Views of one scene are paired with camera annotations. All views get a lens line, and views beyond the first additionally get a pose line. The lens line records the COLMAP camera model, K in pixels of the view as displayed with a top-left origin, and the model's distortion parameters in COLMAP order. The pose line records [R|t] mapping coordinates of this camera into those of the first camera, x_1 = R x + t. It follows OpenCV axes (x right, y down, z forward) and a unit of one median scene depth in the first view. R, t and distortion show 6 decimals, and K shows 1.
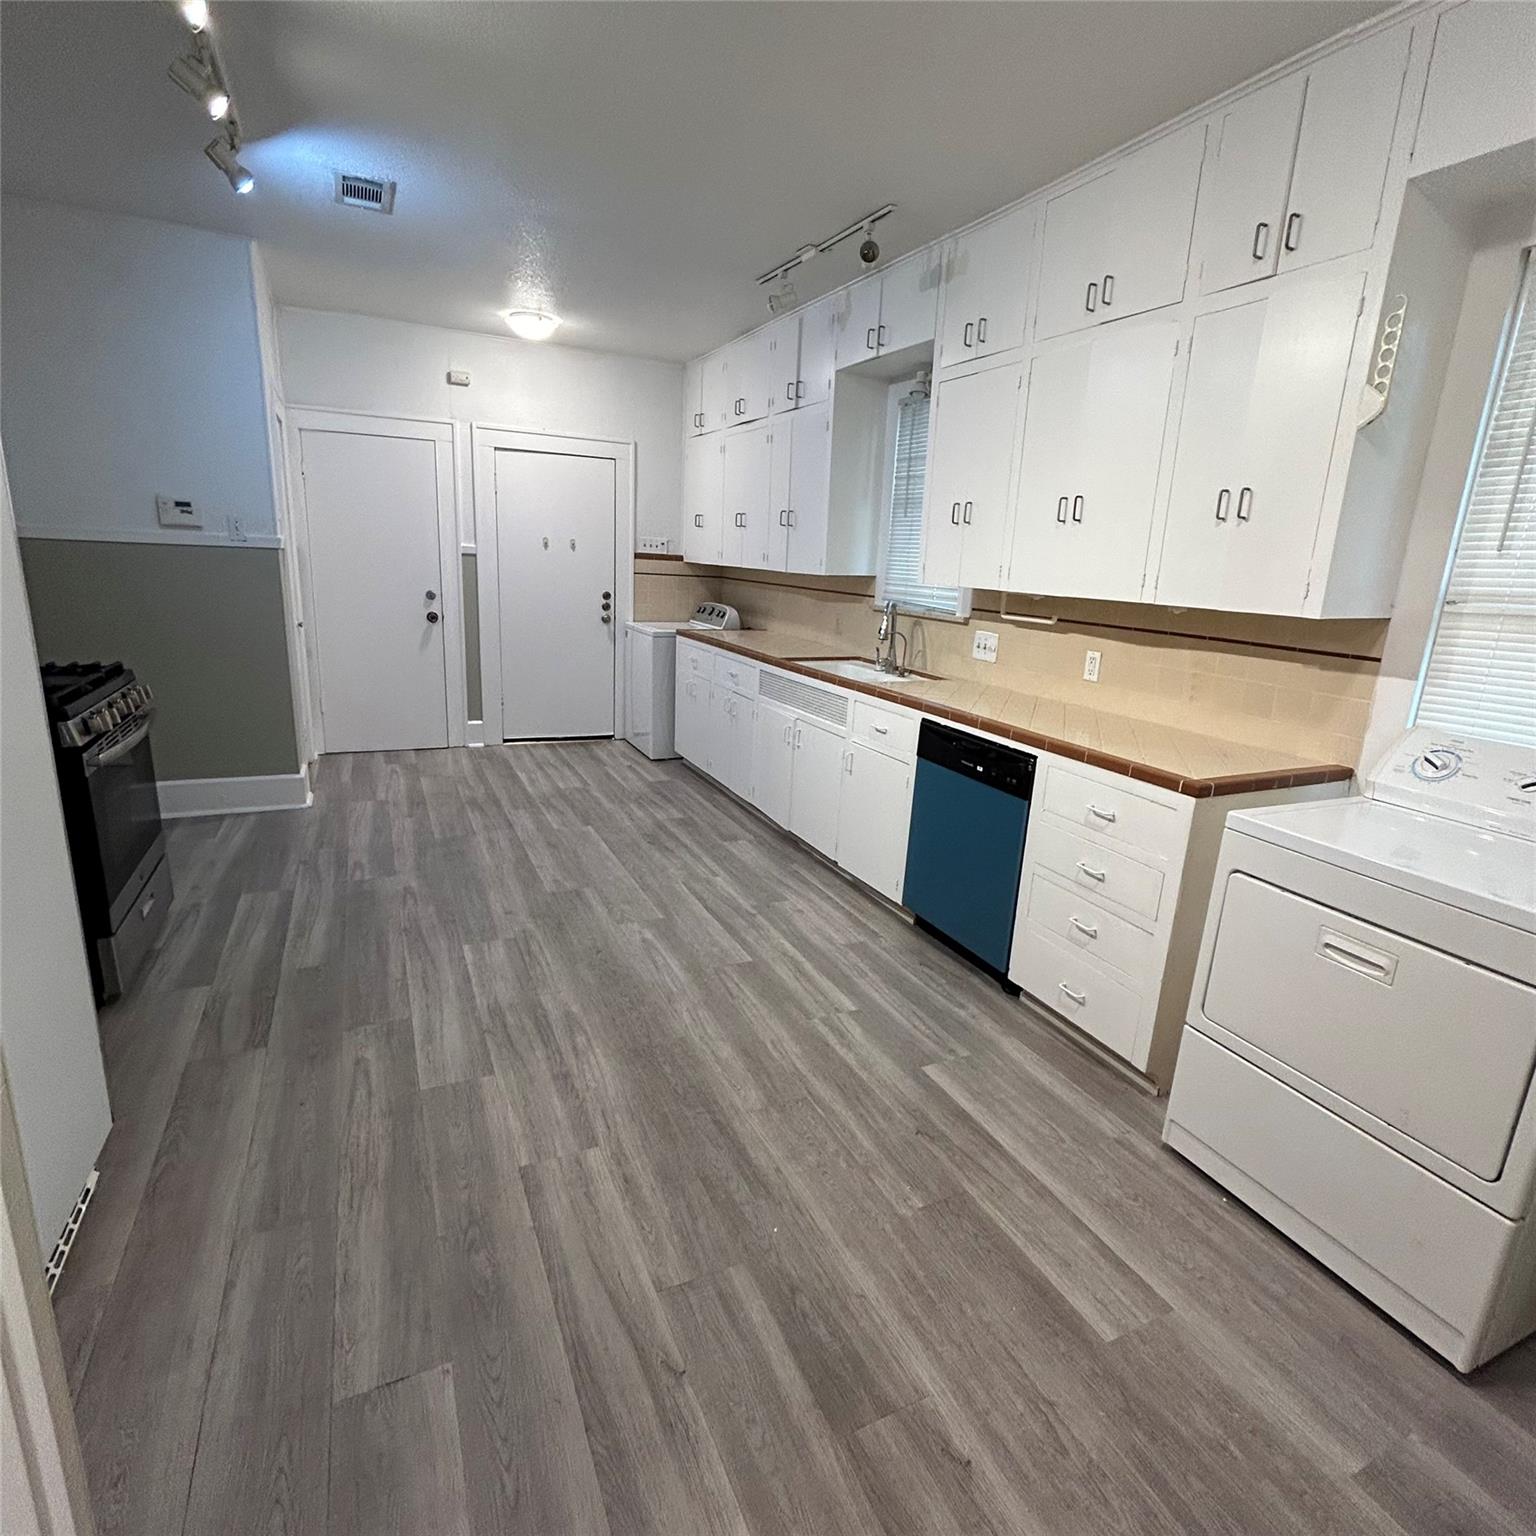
lens RADIAL K [[829.9, 0, 769.0], [0, 829.9, 761.8], [0, 0, 1]] dist [-0.005366, 0.003726]
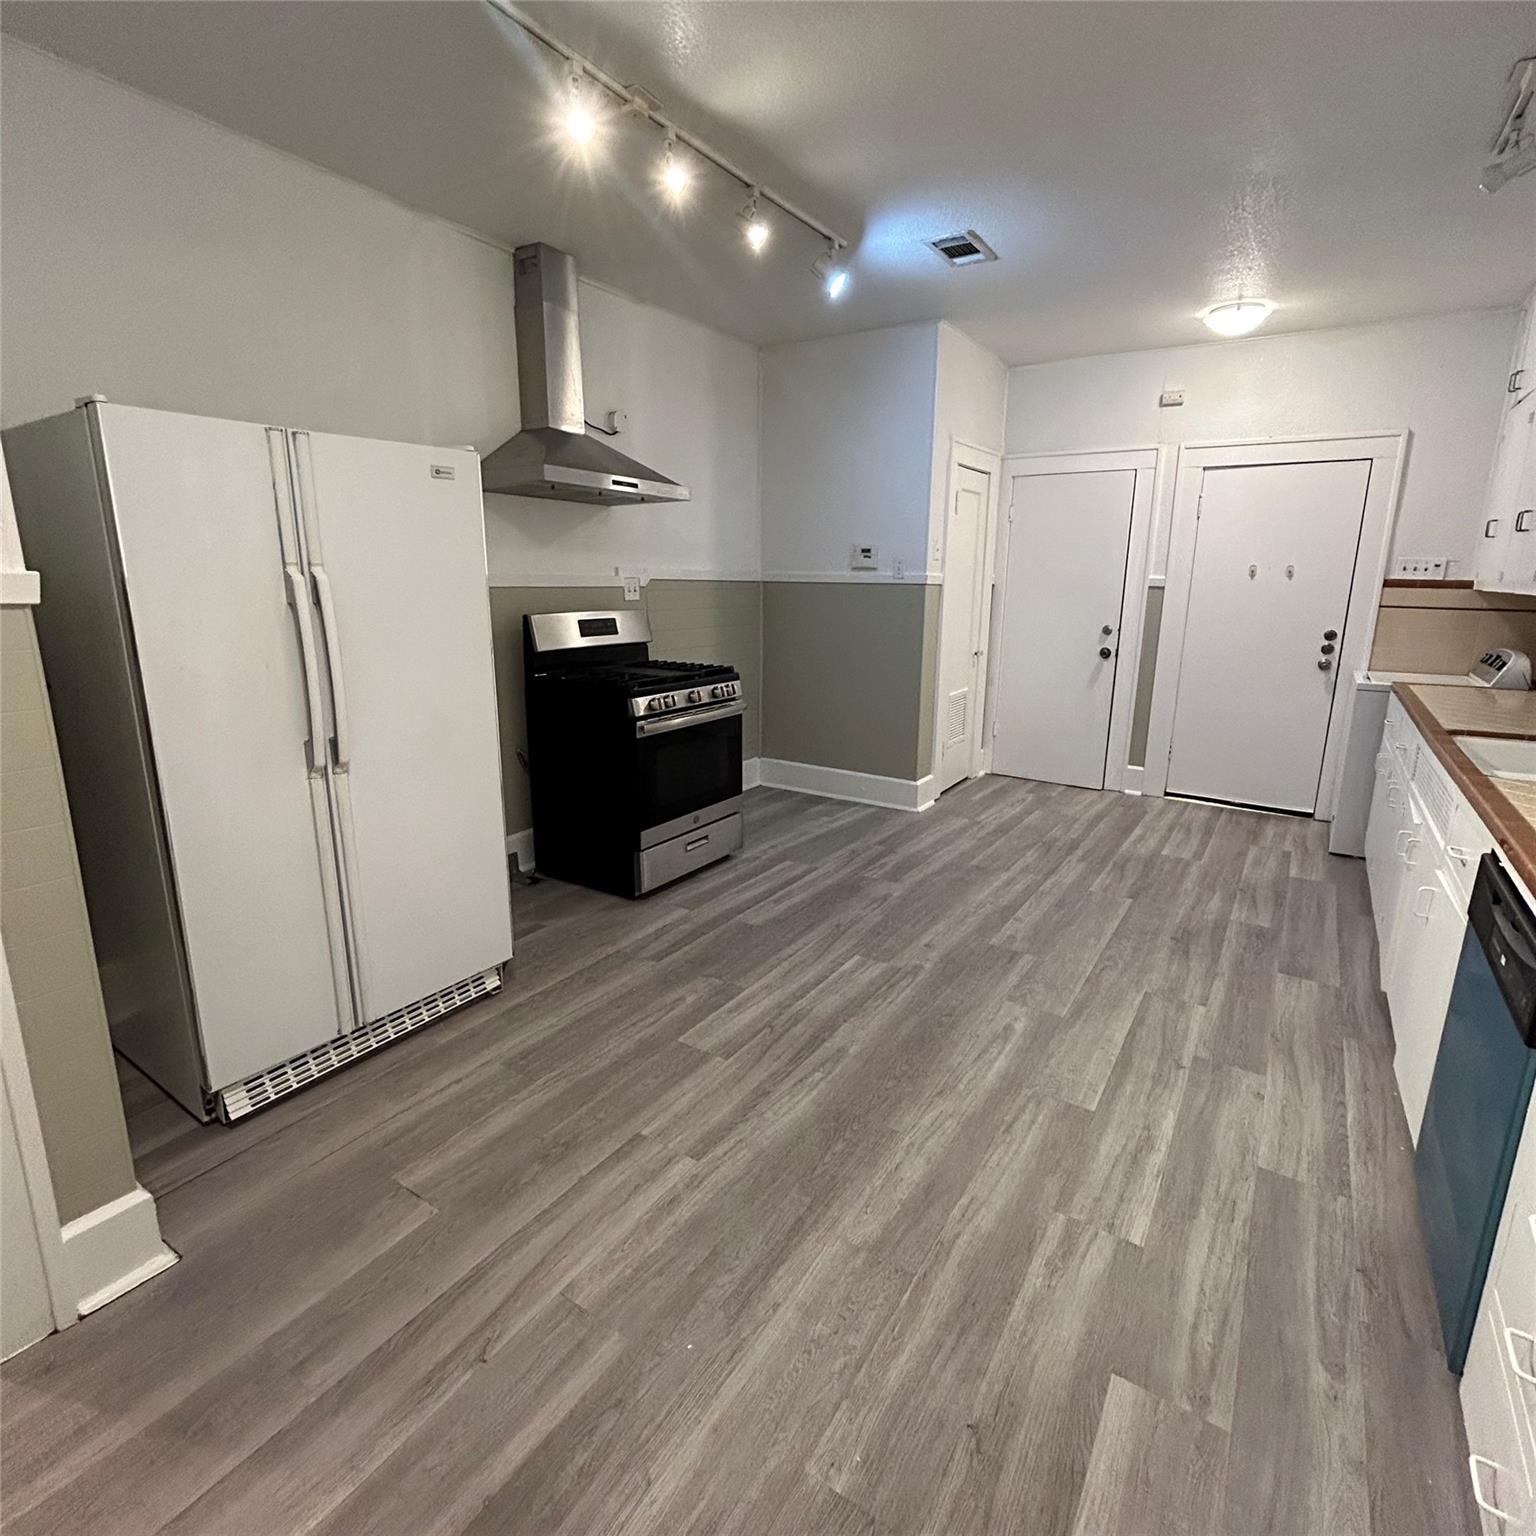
lens RADIAL K [[829.9, 0, 769.0], [0, 829.9, 761.8], [0, 0, 1]] dist [-0.005366, 0.003726]
pose [[0.520771, 0.147857, -0.840795, 0.392945], [-0.192593, 0.979845, 0.053021, -0.047057], [0.831688, 0.134320, 0.538751, 0.310985]]
